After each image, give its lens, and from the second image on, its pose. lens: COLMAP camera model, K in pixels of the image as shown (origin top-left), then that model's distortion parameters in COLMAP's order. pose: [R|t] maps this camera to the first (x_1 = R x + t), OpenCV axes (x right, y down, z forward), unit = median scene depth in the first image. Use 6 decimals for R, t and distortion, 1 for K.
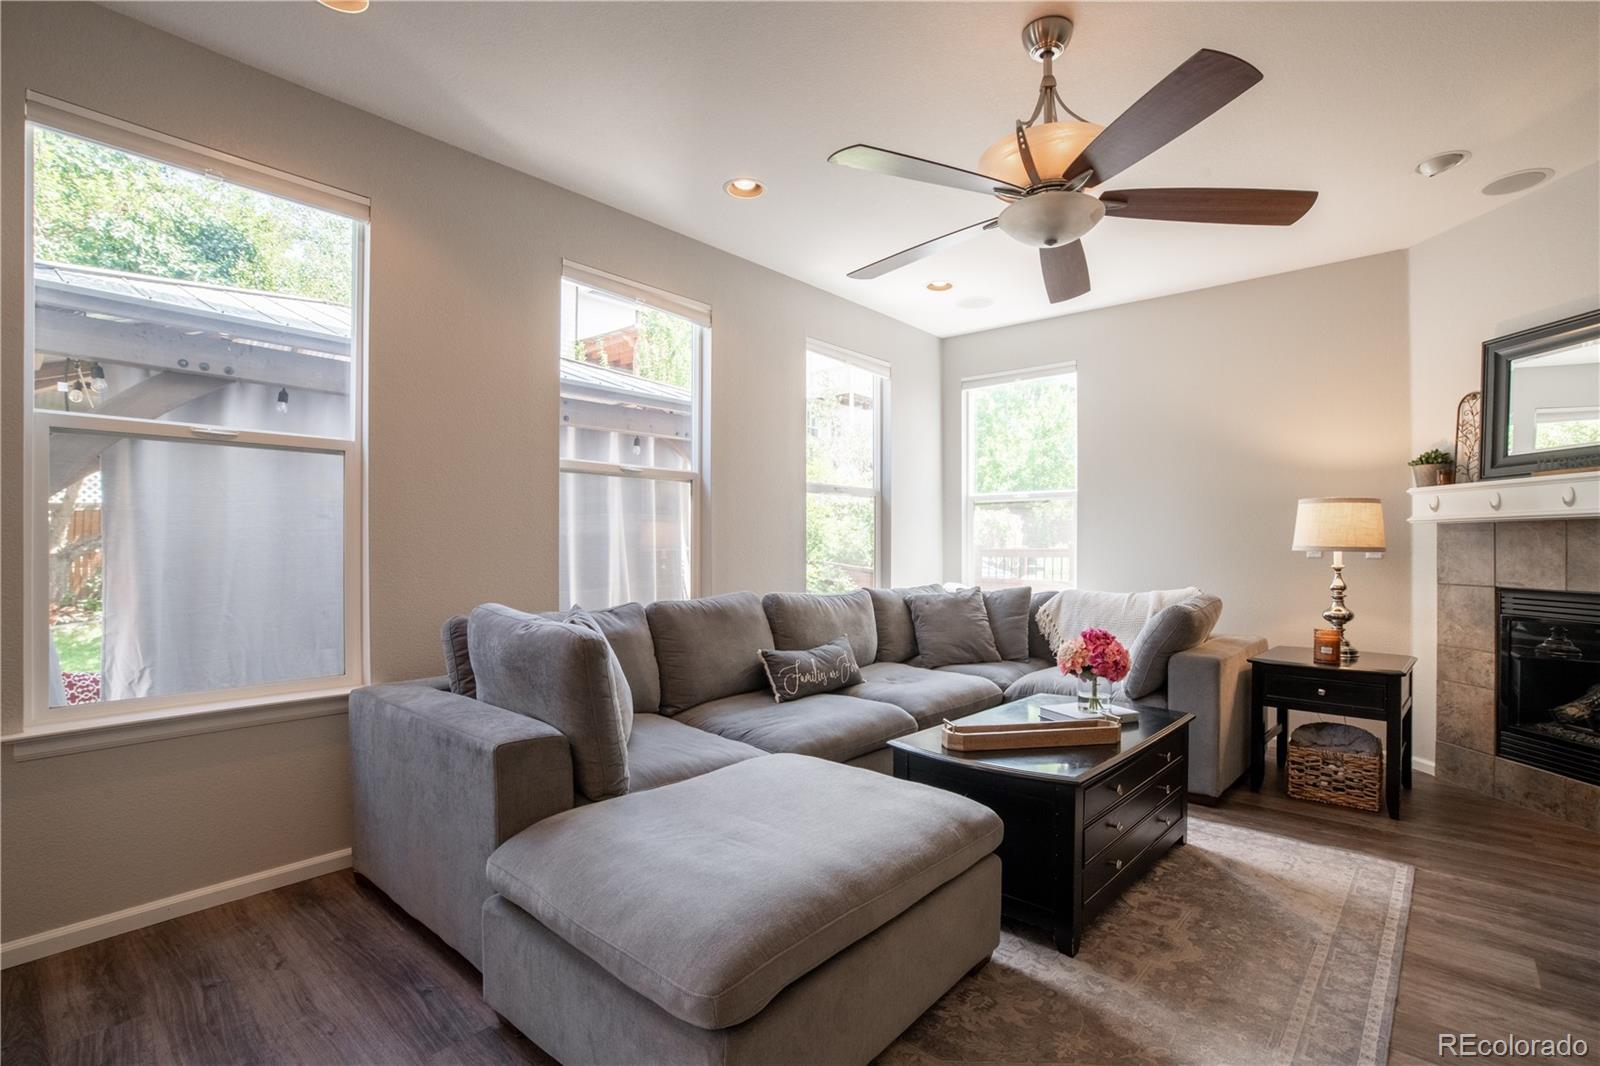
lens RADIAL K [[734.5, 0, 800.3], [0, 734.5, 527.2], [0, 0, 1]] dist [-0.050374, 0.019291]
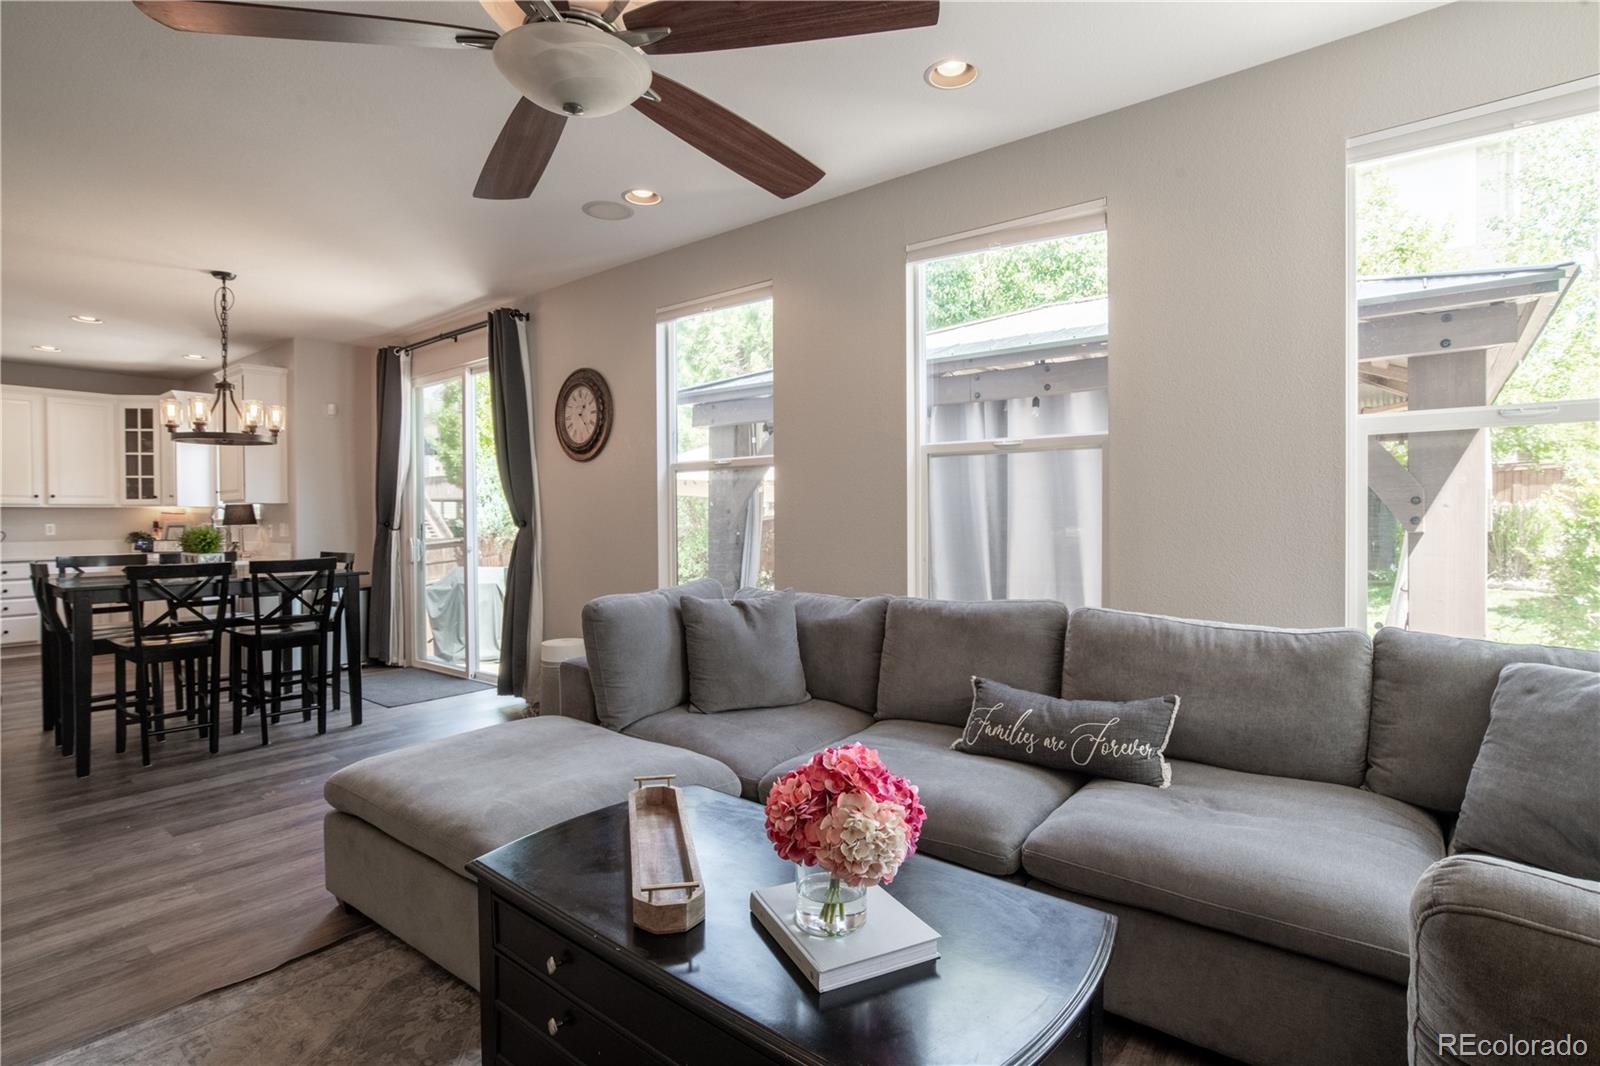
lens RADIAL K [[762.1, 0, 800.0], [0, 762.1, 533.0], [0, 0, 1]] dist [-0.002338, -0.000420]
pose [[0.075044, 0.013981, -0.997082, 0.695914], [0.010018, 0.999841, 0.014774, 0.008668], [0.997130, -0.011098, 0.074892, 0.755991]]
